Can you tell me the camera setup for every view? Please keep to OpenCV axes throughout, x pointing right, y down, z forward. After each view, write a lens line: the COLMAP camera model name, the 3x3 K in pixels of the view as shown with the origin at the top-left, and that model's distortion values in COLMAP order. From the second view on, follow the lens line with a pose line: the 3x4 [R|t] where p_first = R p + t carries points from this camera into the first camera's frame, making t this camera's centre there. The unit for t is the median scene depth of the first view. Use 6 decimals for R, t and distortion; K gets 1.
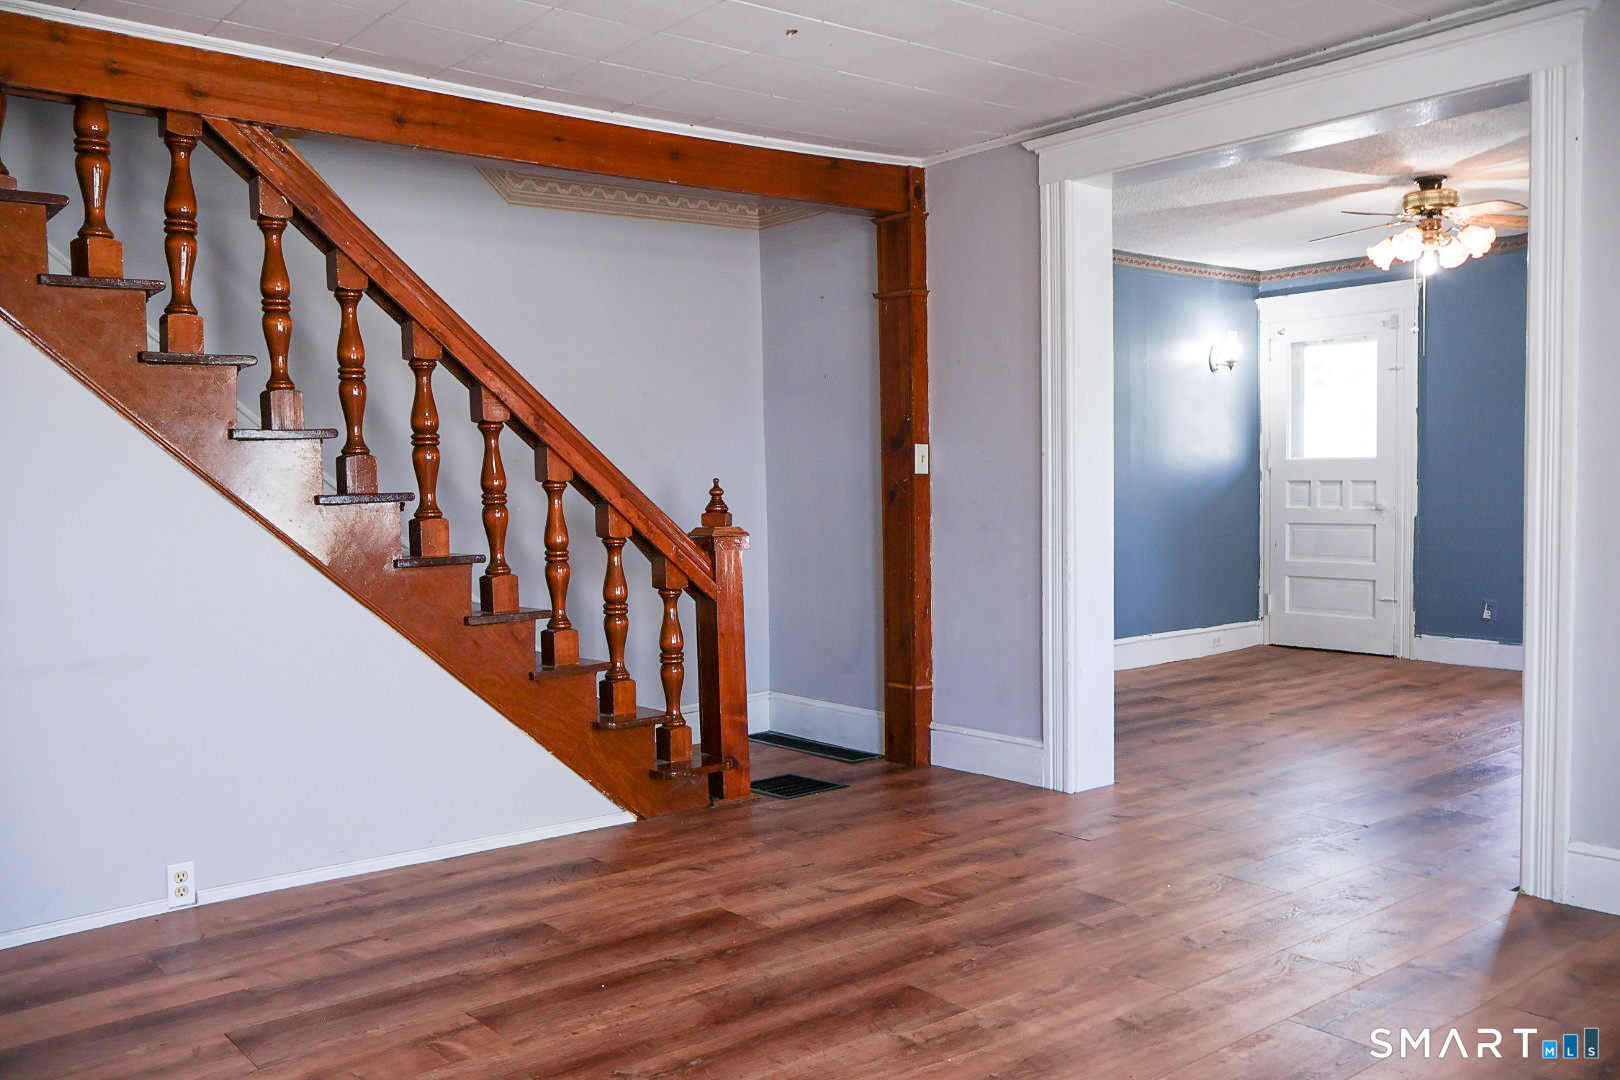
lens RADIAL K [[1344.3, 0, 810.0], [0, 1344.3, 540.0], [0, 0, 1]] dist [-0.010868, 0.000833]
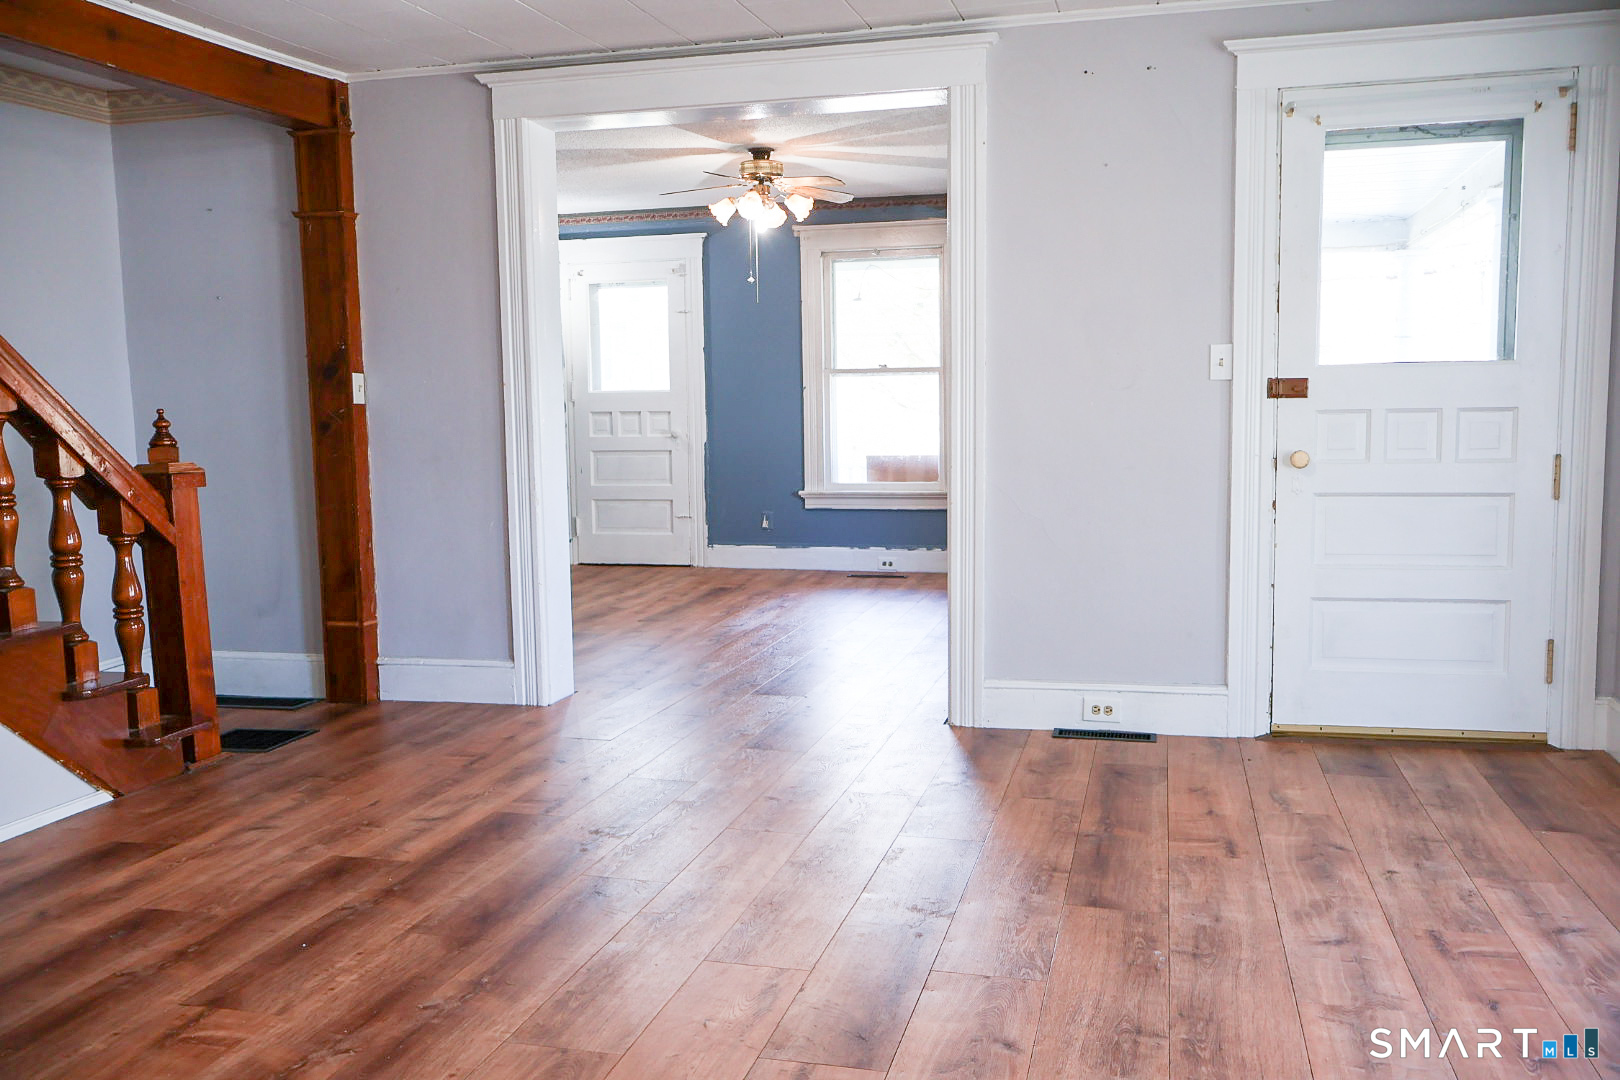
lens RADIAL K [[1352.3, 0, 810.0], [0, 1352.3, 540.0], [0, 0, 1]] dist [-0.003965, 0.001758]
pose [[0.805448, -0.059653, 0.589656, -0.249946], [0.031751, 0.997836, 0.057576, 0.003066], [-0.591815, -0.027652, 0.805600, 0.020302]]
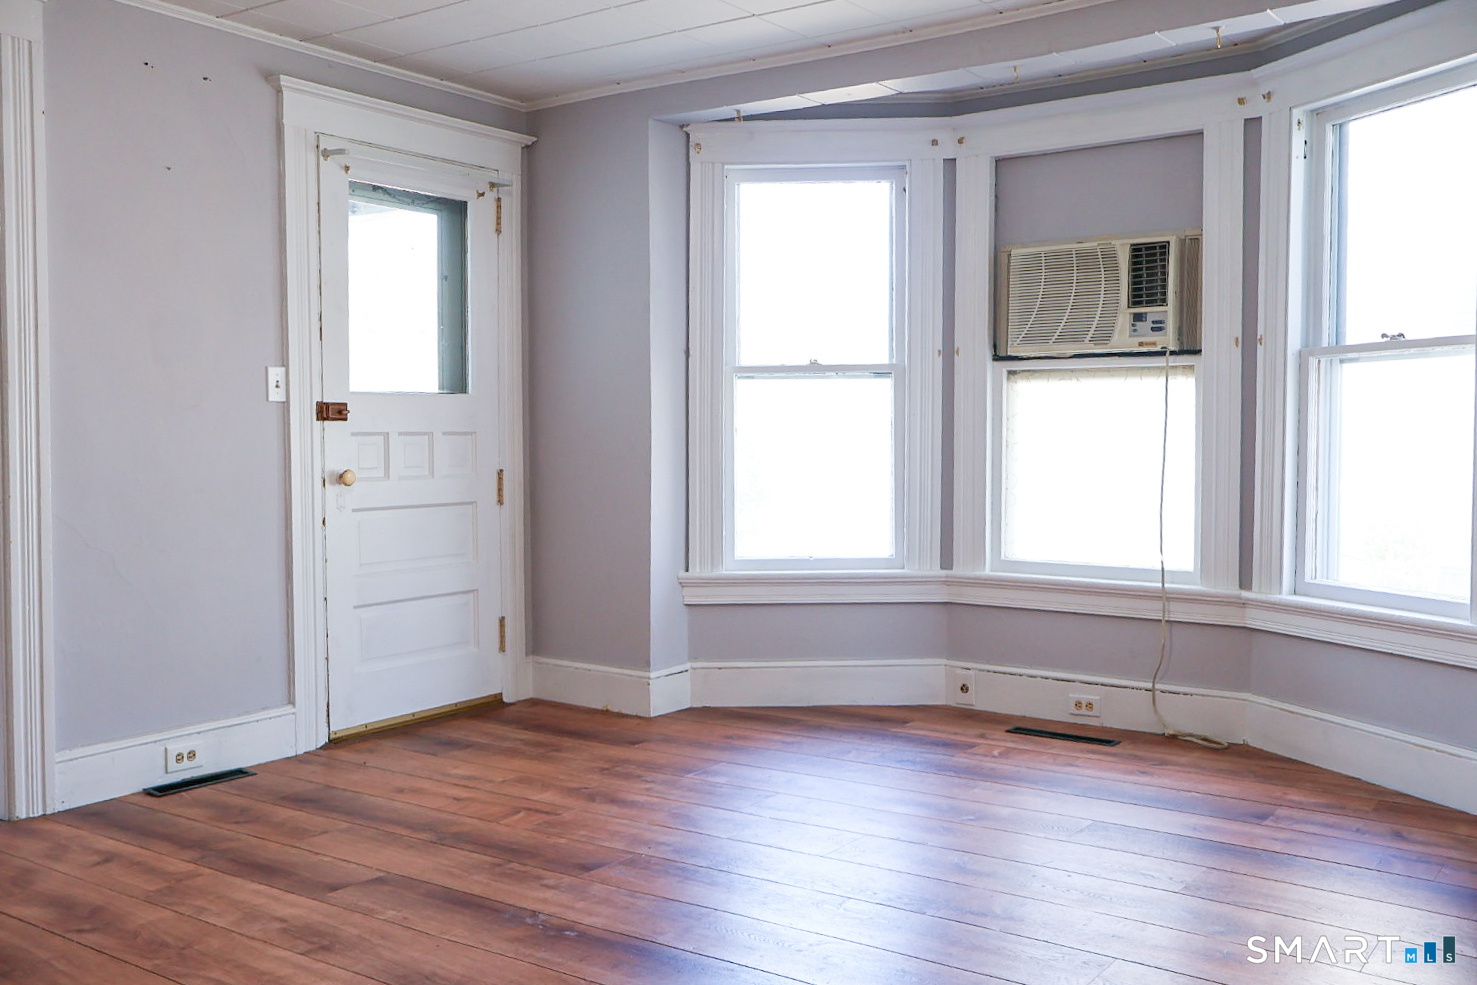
lens RADIAL K [[1379.4, 0, 738.5], [0, 1379.4, 492.5], [0, 0, 1]] dist [-0.002852, 0.000438]
pose [[-0.276246, -0.027527, 0.960693, -0.476629], [0.050578, 0.997788, 0.043133, -0.006308], [-0.959755, 0.060505, -0.274243, 0.550213]]
